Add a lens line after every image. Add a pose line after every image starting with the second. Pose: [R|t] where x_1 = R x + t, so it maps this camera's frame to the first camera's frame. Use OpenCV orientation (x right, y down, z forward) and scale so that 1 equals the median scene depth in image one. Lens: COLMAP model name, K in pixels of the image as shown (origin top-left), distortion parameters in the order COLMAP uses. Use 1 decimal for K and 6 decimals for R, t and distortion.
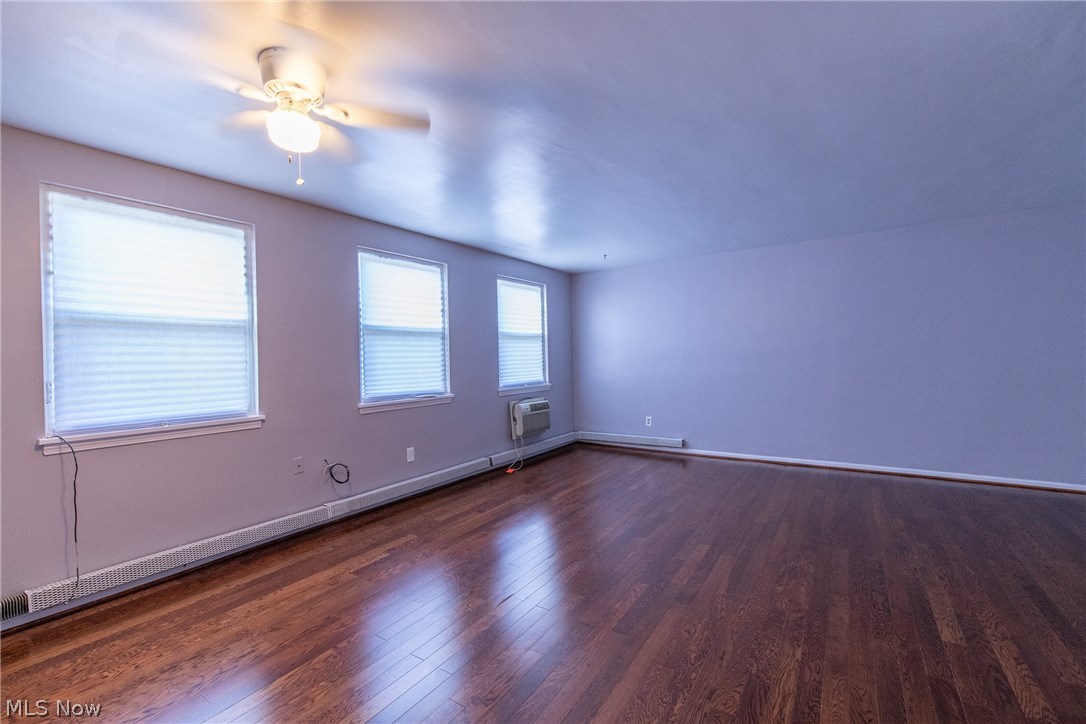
lens RADIAL K [[474.2, 0, 545.4], [0, 474.2, 361.7], [0, 0, 1]] dist [0.000259, -0.000032]
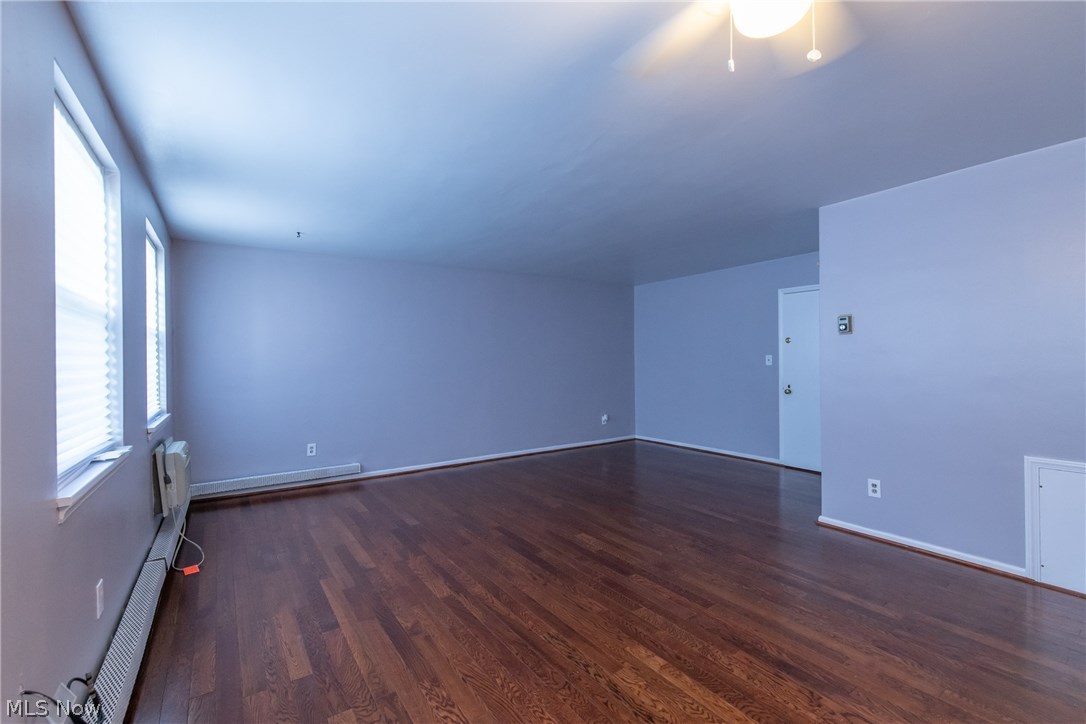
lens RADIAL K [[474.2, 0, 545.4], [0, 474.2, 361.7], [0, 0, 1]] dist [0.000259, -0.000032]
pose [[0.366762, 0.014991, 0.930194, -0.605668], [0.015739, 0.999627, -0.022316, 0.001224], [-0.930182, 0.022825, 0.366389, 0.533695]]
